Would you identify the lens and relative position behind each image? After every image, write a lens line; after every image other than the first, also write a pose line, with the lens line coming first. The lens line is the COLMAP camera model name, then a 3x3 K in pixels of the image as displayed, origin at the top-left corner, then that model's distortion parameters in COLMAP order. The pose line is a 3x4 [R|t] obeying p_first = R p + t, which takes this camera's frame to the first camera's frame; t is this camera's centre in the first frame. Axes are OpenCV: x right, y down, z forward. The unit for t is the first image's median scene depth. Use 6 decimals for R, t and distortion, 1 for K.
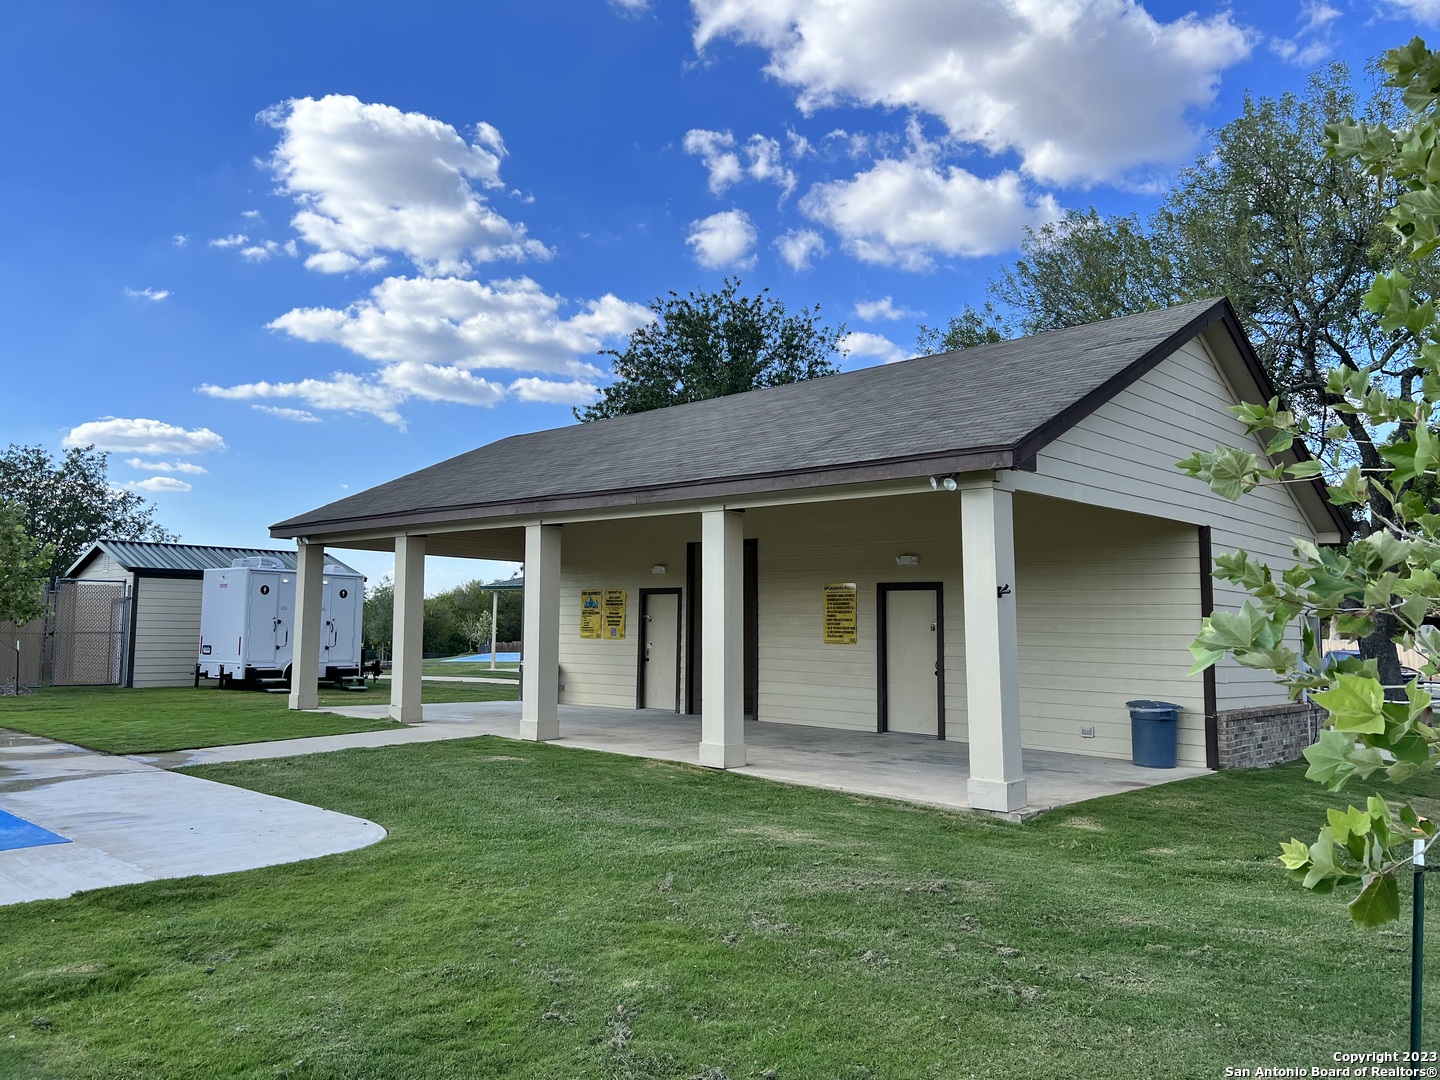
lens RADIAL K [[1091.7, 0, 720.0], [0, 1091.7, 540.0], [0, 0, 1]] dist [0.003820, -0.034442]
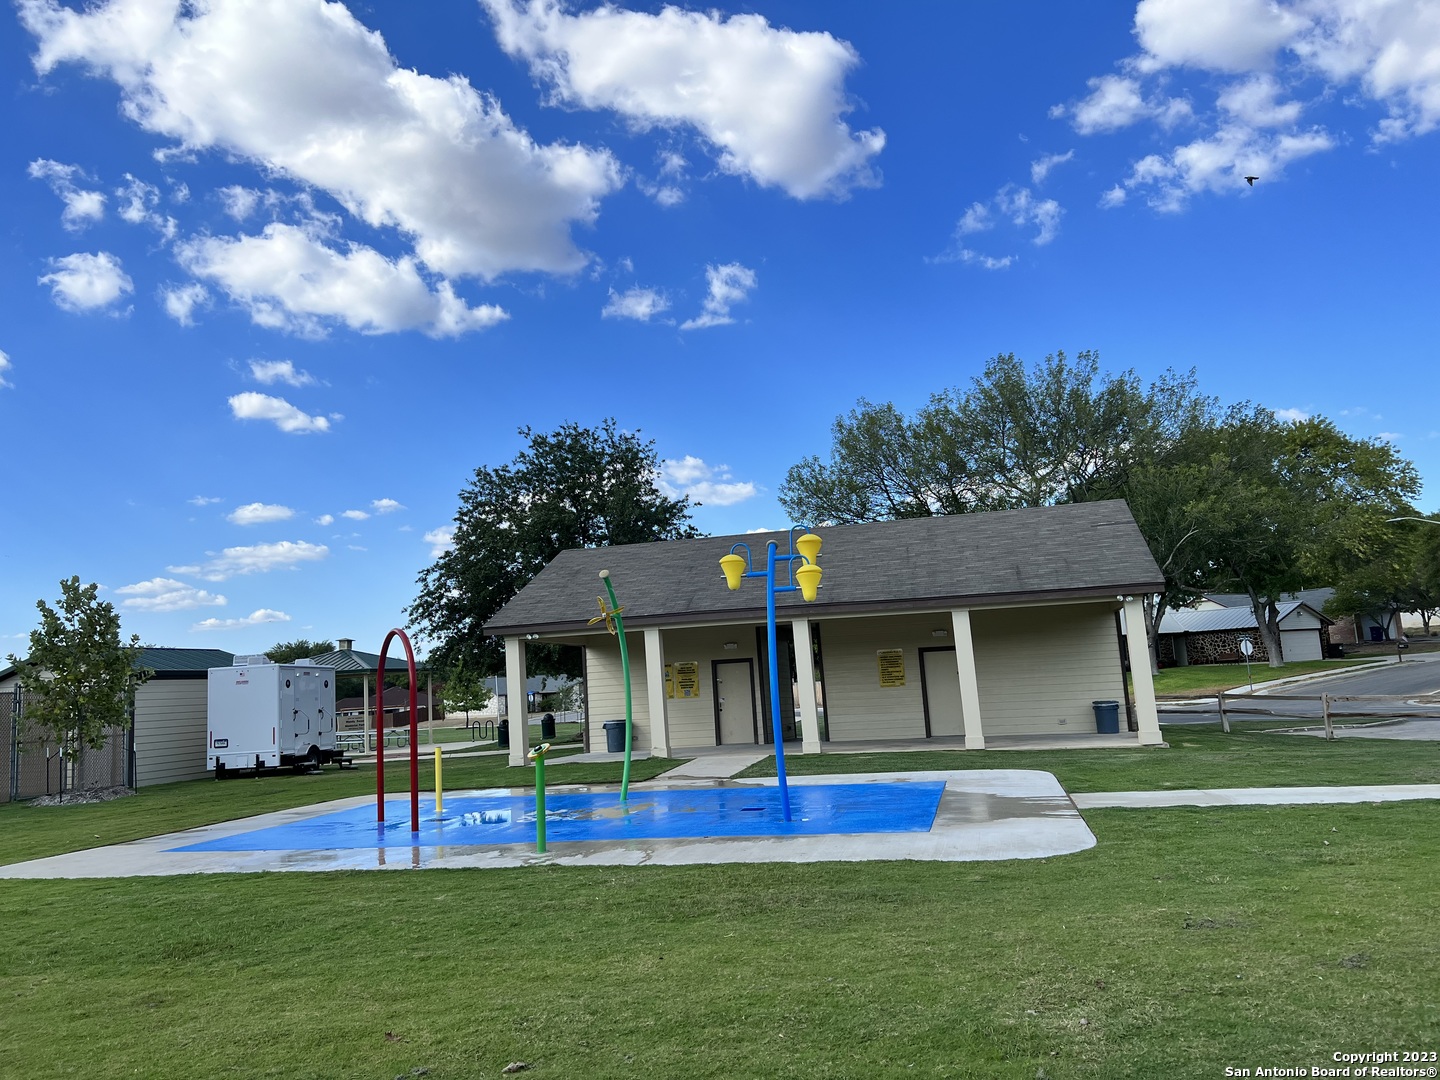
lens RADIAL K [[1086.0, 0, 720.0], [0, 1086.0, 540.0], [0, 0, 1]] dist [0.096682, -0.265911]
pose [[0.841047, 0.012151, 0.540825, -0.645872], [0.023268, 0.998010, -0.058607, -0.022178], [-0.540461, 0.061875, 0.839091, -0.158271]]
